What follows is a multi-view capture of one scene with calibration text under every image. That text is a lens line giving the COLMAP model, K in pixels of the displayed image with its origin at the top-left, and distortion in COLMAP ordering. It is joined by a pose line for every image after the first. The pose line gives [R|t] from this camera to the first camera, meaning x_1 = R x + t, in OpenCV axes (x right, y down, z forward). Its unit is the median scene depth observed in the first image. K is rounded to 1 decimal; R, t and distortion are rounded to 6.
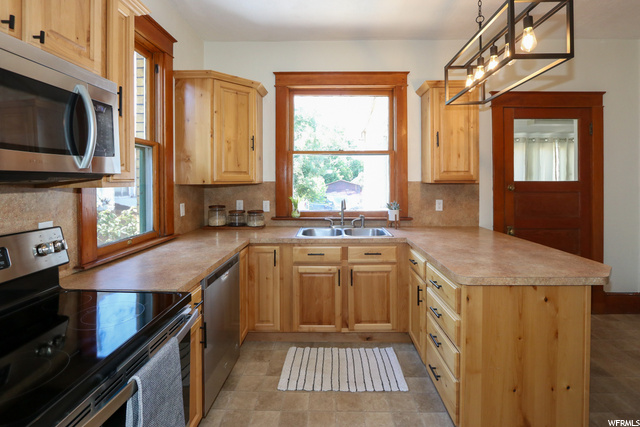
lens RADIAL K [[307.3, 0, 320.7], [0, 307.3, 183.2], [0, 0, 1]] dist [-0.018434, 0.003844]
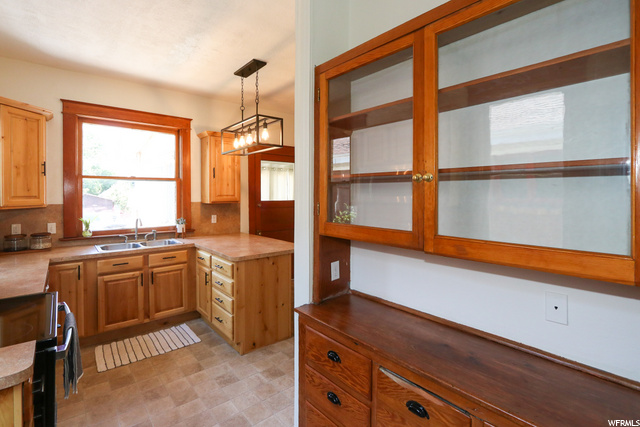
lens RADIAL K [[307.3, 0, 314.3], [0, 307.3, 197.3], [0, 0, 1]] dist [-0.018434, 0.003844]
pose [[0.749029, -0.005424, 0.662515, -0.217829], [0.002950, 0.999984, 0.004853, -0.035517], [-0.662530, -0.001681, 0.749033, -0.383556]]
